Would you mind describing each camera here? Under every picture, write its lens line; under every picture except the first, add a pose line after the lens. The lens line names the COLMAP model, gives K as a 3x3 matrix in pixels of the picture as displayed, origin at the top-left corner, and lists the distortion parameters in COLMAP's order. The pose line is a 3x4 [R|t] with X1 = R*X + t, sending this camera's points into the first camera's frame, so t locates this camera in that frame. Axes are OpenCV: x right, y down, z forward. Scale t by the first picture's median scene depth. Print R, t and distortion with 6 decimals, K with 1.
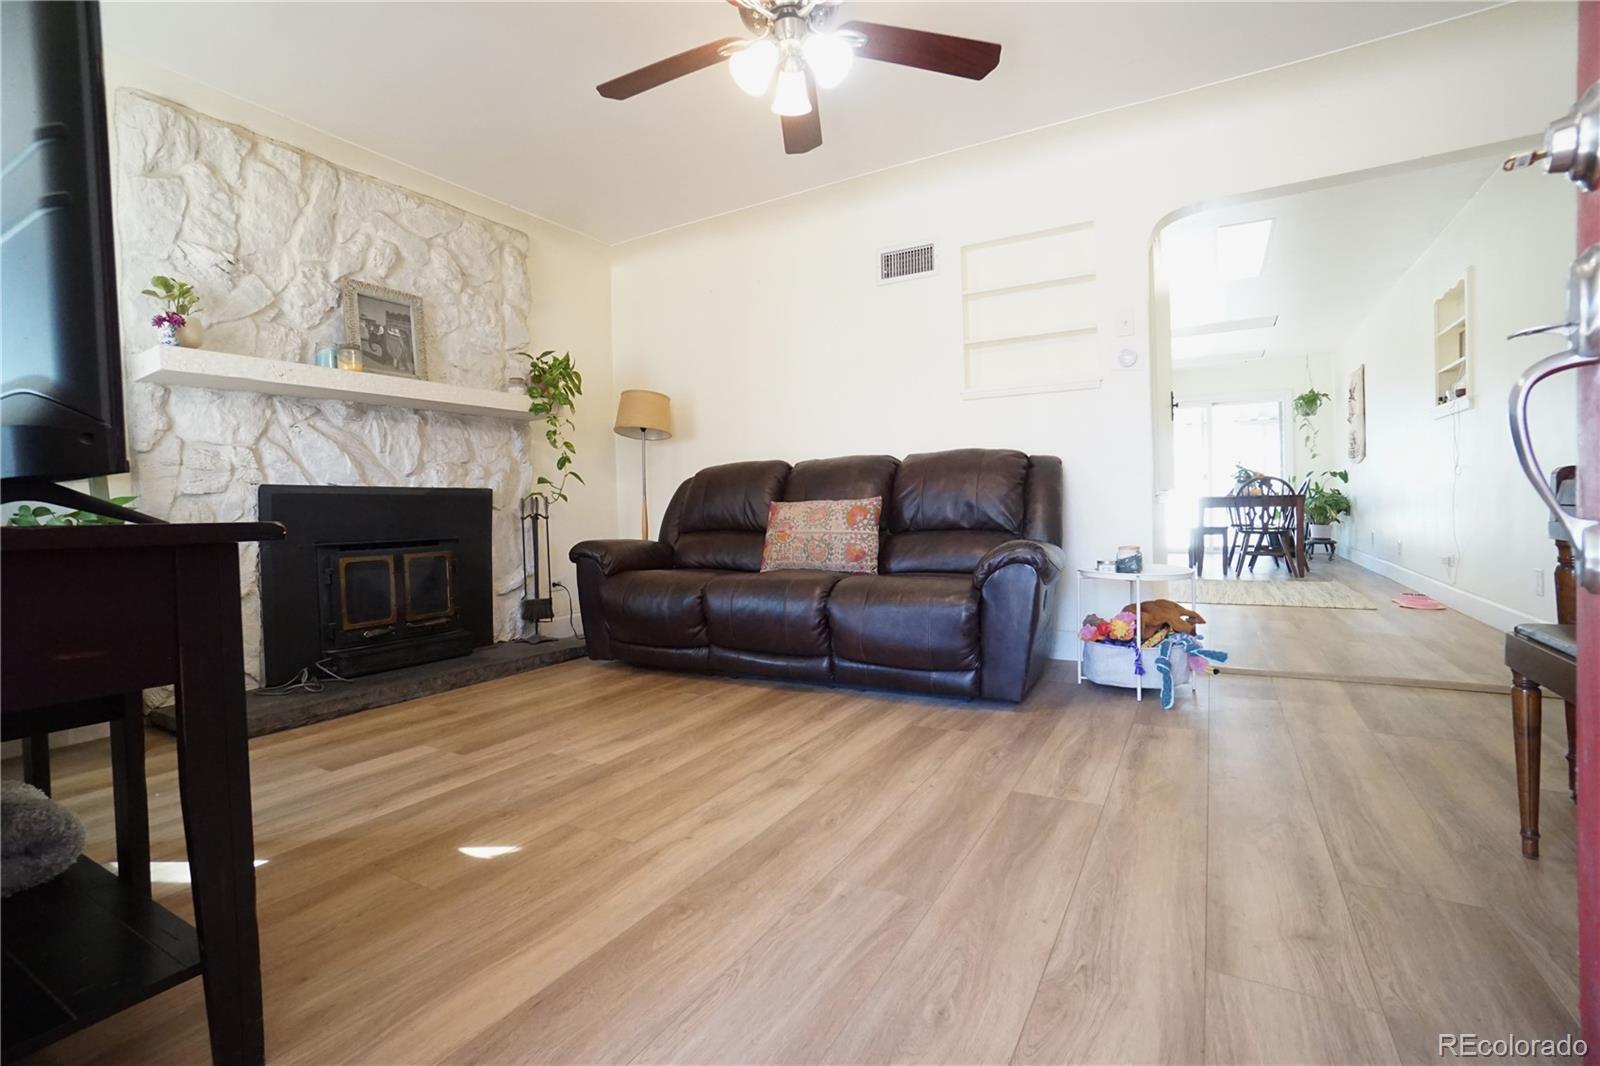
lens RADIAL K [[702.8, 0, 788.9], [0, 702.8, 528.1], [0, 0, 1]] dist [-0.071366, 0.026135]
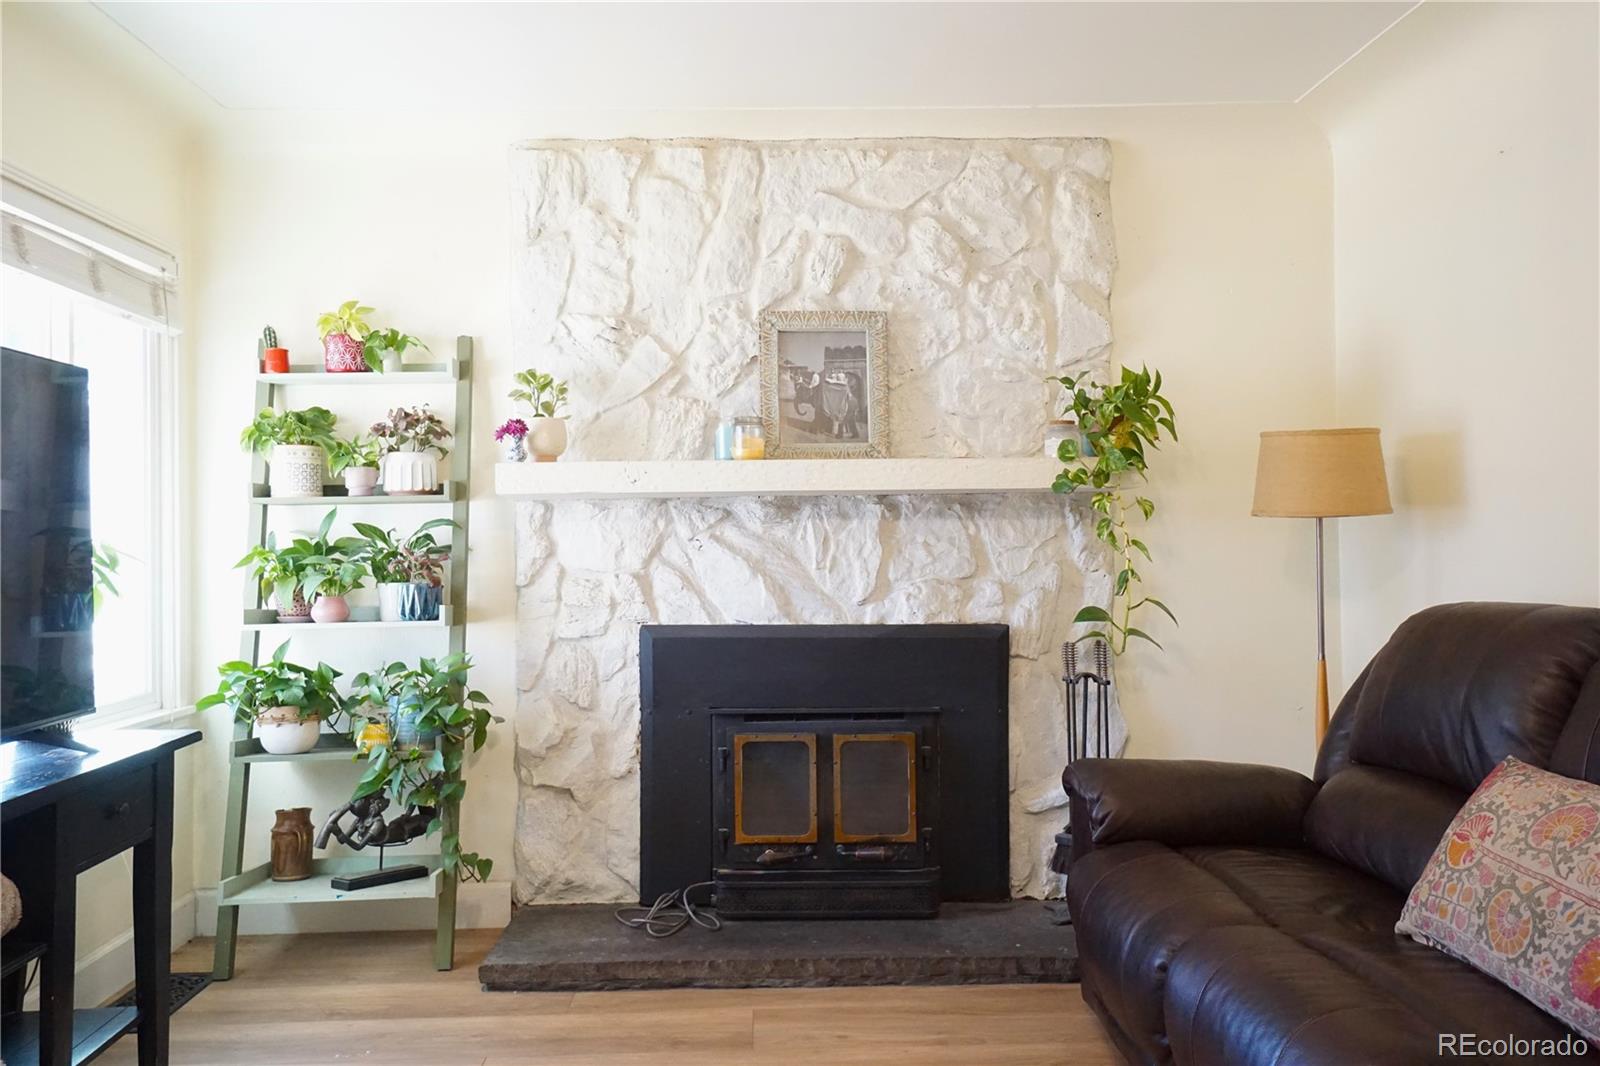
lens RADIAL K [[1165.3, 0, 800.0], [0, 1165.3, 533.0], [0, 0, 1]] dist [0.023603, 0.002808]
pose [[0.541789, 0.019432, -0.840290, 0.341800], [-0.029002, 0.999570, 0.004416, -0.162356], [0.840014, 0.021978, 0.542119, 0.431464]]
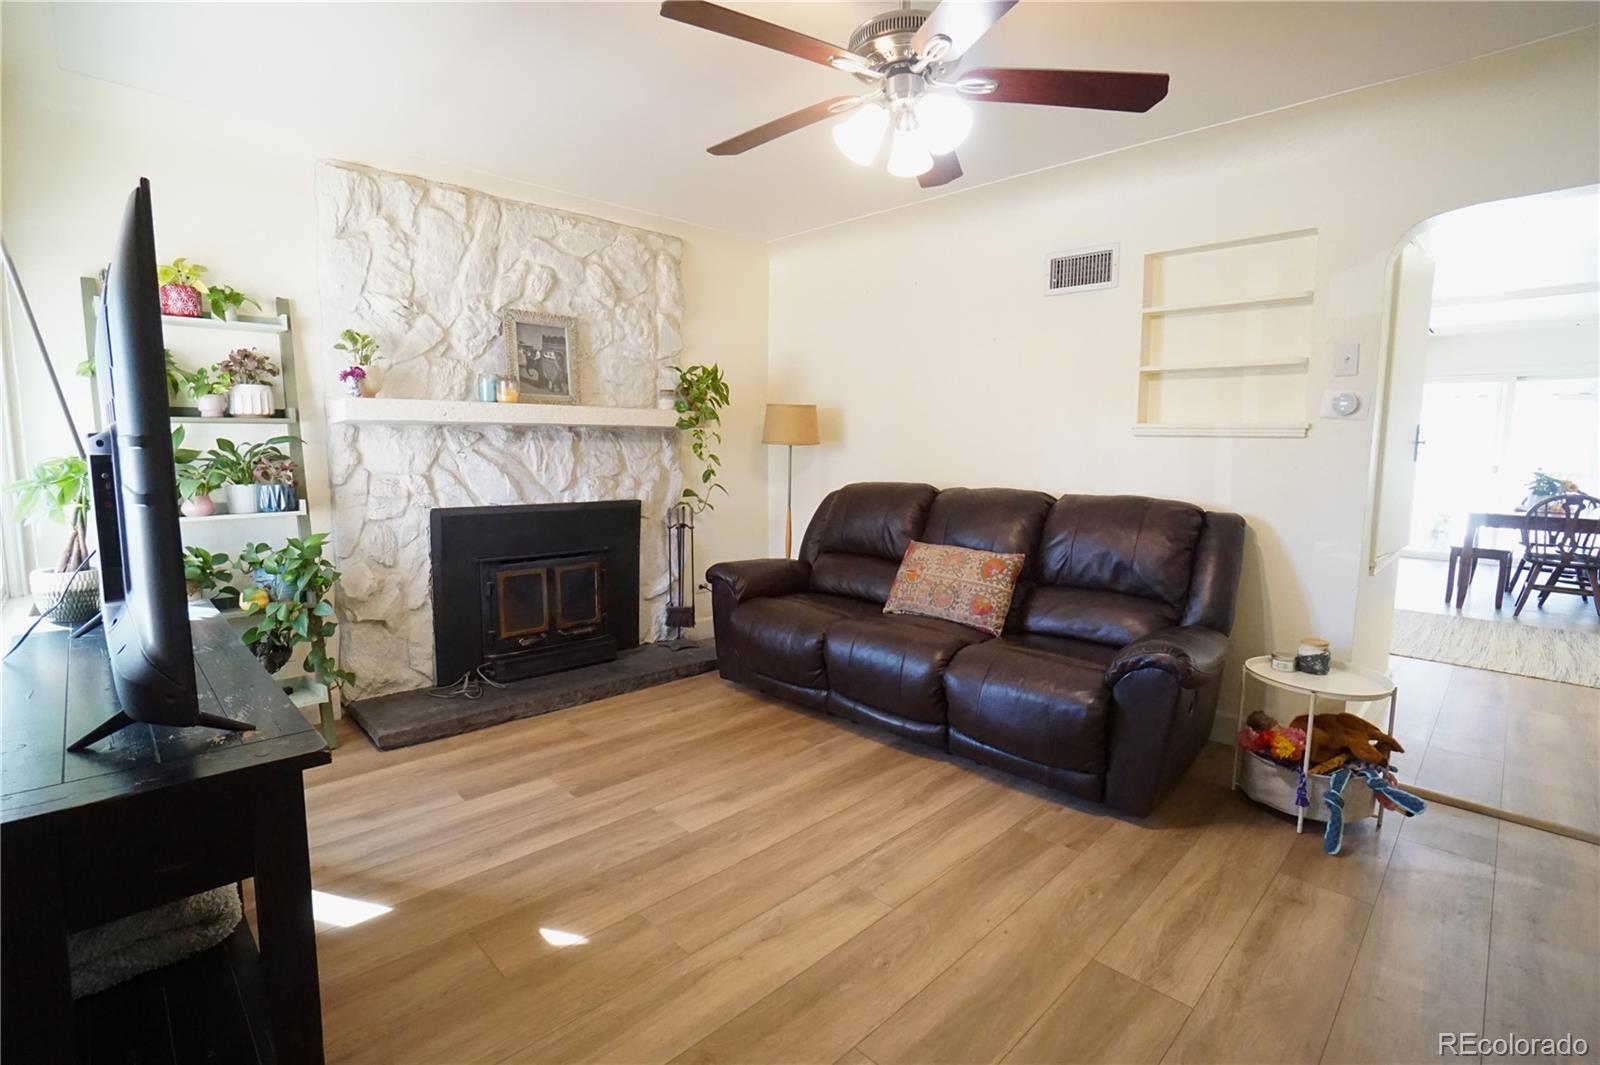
lens RADIAL K [[721.3, 0, 794.3], [0, 721.3, 527.6], [0, 0, 1]] dist [-0.071711, 0.026523]
pose [[0.965350, 0.064574, -0.252842, 0.083046], [-0.042600, 0.994899, 0.091445, -0.153940], [0.257458, -0.077505, 0.963176, 0.031592]]
